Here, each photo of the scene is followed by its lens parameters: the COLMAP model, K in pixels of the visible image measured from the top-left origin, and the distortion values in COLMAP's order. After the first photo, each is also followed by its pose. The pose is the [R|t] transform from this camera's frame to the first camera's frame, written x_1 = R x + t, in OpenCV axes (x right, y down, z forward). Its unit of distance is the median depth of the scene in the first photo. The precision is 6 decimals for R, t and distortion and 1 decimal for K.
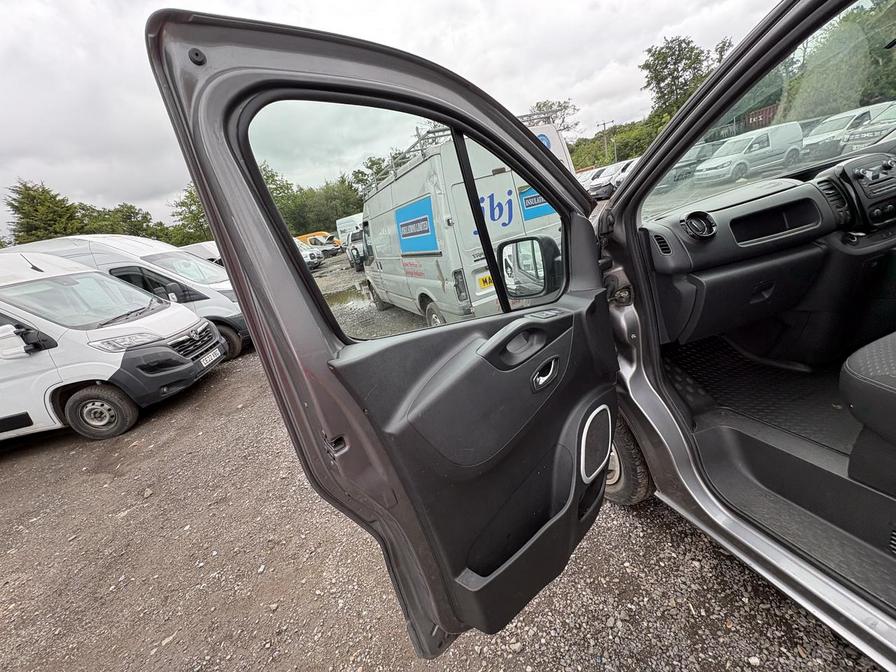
lens RADIAL K [[354.9, 0, 448.1], [0, 354.9, 335.1], [0, 0, 1]] dist [0.000995, 0.000867]
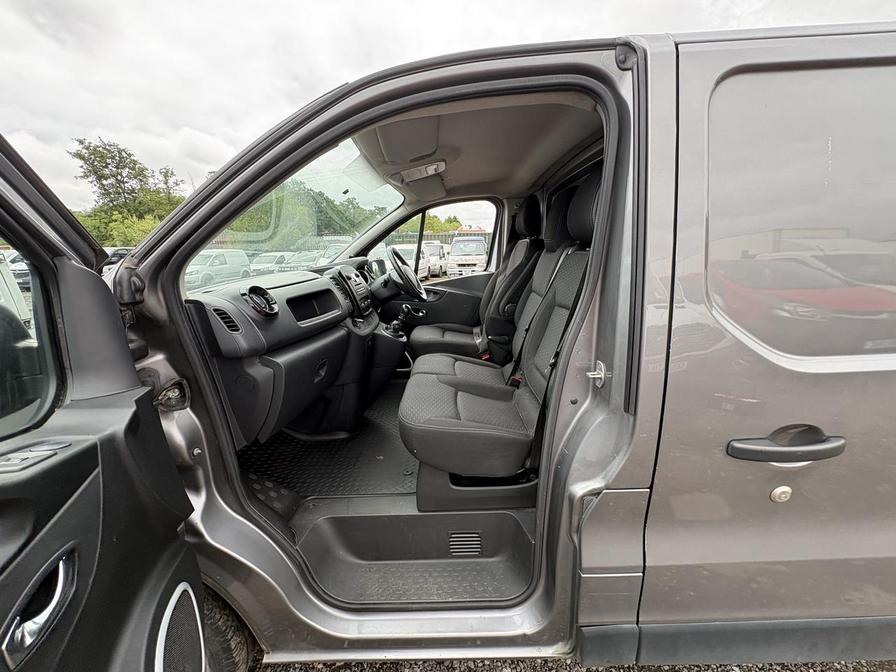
lens RADIAL K [[354.9, 0, 445.6], [0, 354.9, 336.5], [0, 0, 1]] dist [0.000995, 0.000867]
pose [[0.318352, -0.000400, 0.947973, 0.022792], [0.259263, 0.961911, -0.086660, -0.027193], [-0.911831, 0.273362, 0.306330, 0.281058]]
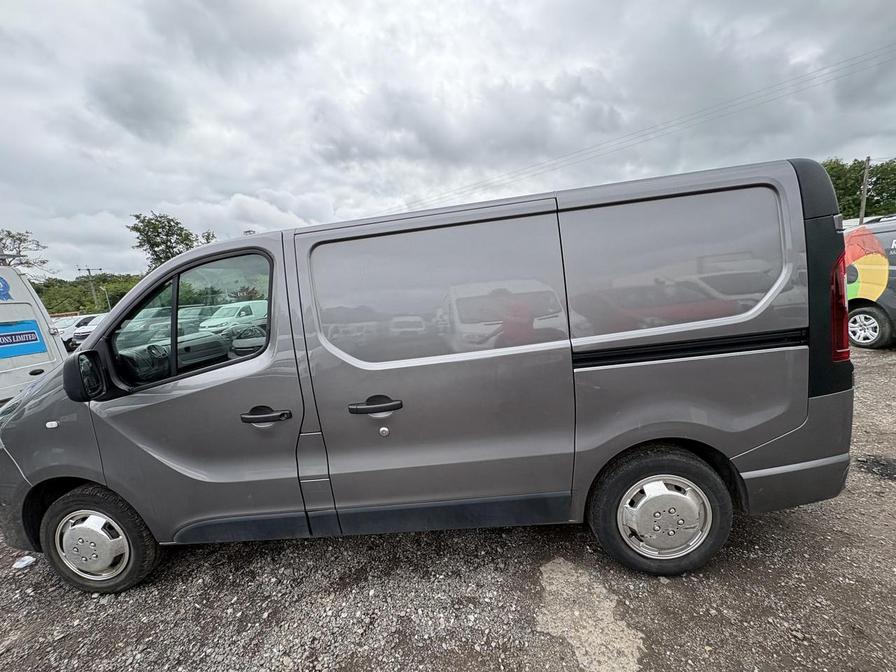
lens RADIAL K [[354.9, 0, 445.1], [0, 354.9, 337.5], [0, 0, 1]] dist [0.000995, 0.000867]
pose [[0.398921, 0.055465, 0.915306, -0.269496], [0.310766, 0.930923, -0.191854, 0.325034], [-0.862721, 0.360980, 0.354128, -0.711161]]
